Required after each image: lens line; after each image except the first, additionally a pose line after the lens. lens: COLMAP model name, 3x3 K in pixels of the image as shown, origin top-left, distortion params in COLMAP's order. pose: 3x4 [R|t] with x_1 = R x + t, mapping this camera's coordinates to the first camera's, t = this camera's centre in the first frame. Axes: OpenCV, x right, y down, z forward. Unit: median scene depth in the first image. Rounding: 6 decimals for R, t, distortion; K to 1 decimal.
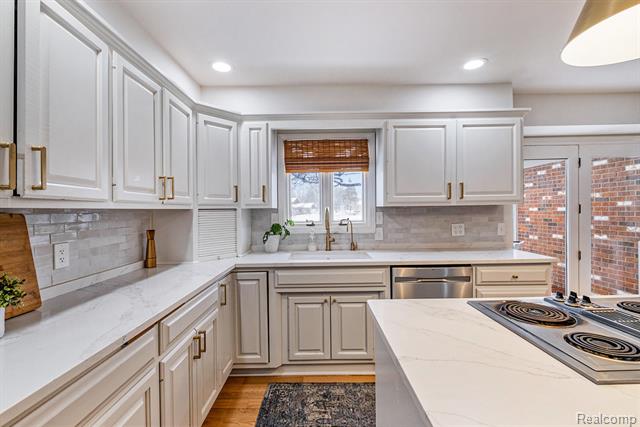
lens RADIAL K [[282.5, 0, 319.7], [0, 282.5, 212.0], [0, 0, 1]] dist [-0.000067, -0.000054]
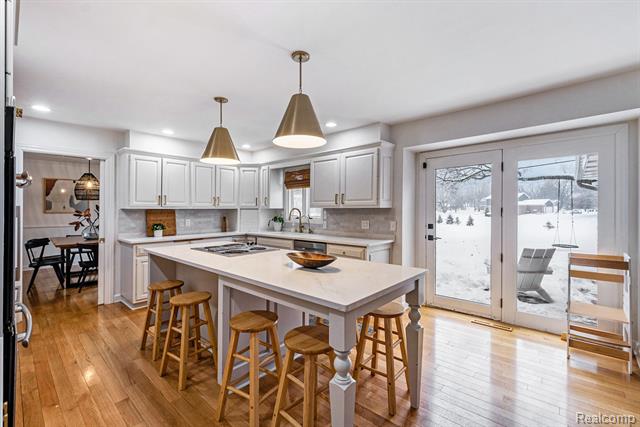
lens RADIAL K [[282.5, 0, 321.9], [0, 282.5, 210.2], [0, 0, 1]] dist [-0.000067, -0.000054]
pose [[0.744083, 0.014910, -0.667921, 1.303824], [-0.011889, 0.999888, 0.009075, -0.021744], [0.667982, 0.001188, 0.744177, -0.225892]]
